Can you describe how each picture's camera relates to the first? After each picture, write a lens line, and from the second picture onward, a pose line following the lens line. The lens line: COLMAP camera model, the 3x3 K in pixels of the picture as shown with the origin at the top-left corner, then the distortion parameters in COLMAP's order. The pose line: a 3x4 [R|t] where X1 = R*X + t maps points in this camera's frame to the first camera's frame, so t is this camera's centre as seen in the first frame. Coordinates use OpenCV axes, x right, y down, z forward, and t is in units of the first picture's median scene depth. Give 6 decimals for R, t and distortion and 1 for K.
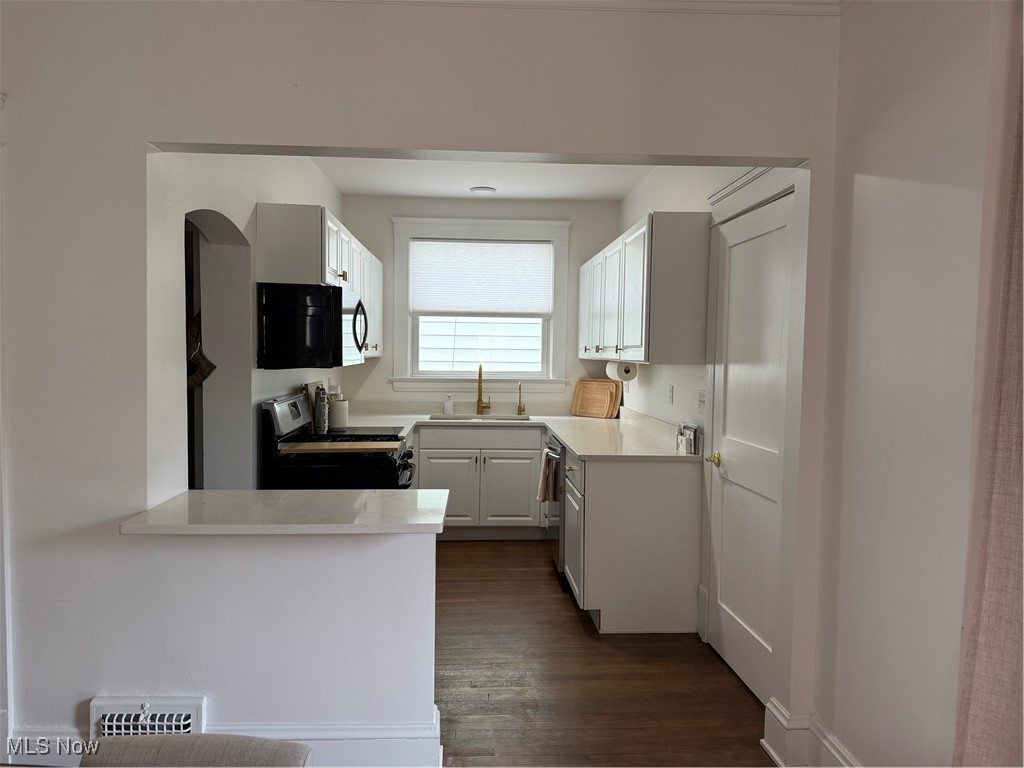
lens RADIAL K [[716.3, 0, 511.0], [0, 716.3, 379.6], [0, 0, 1]] dist [0.135182, -0.208326]
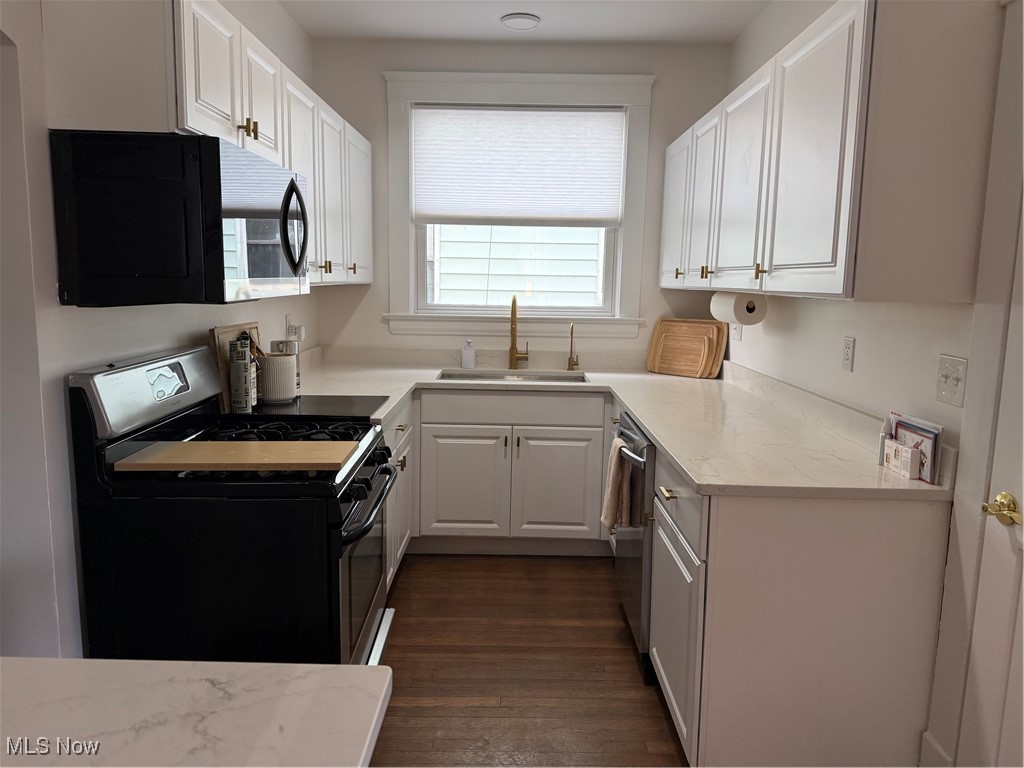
lens RADIAL K [[716.3, 0, 511.0], [0, 716.3, 379.6], [0, 0, 1]] dist [0.135182, -0.208326]
pose [[0.998145, 0.013364, -0.059399, -0.004327], [-0.007362, 0.994945, 0.100147, -0.010828], [0.060438, -0.099523, 0.993198, 0.323034]]
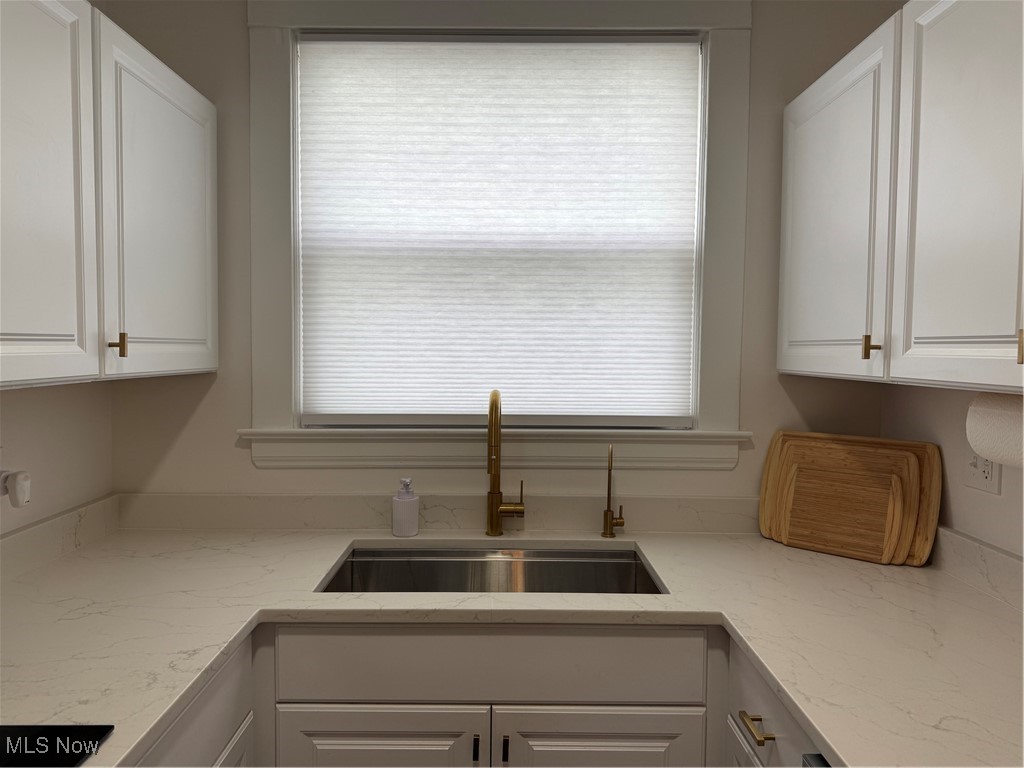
lens RADIAL K [[716.3, 0, 511.0], [0, 716.3, 379.6], [0, 0, 1]] dist [0.135182, -0.208326]
pose [[0.998935, -0.004437, -0.045917, -0.019675], [0.004695, 0.999974, 0.005511, -0.030070], [0.045891, -0.005721, 0.998930, 0.673585]]
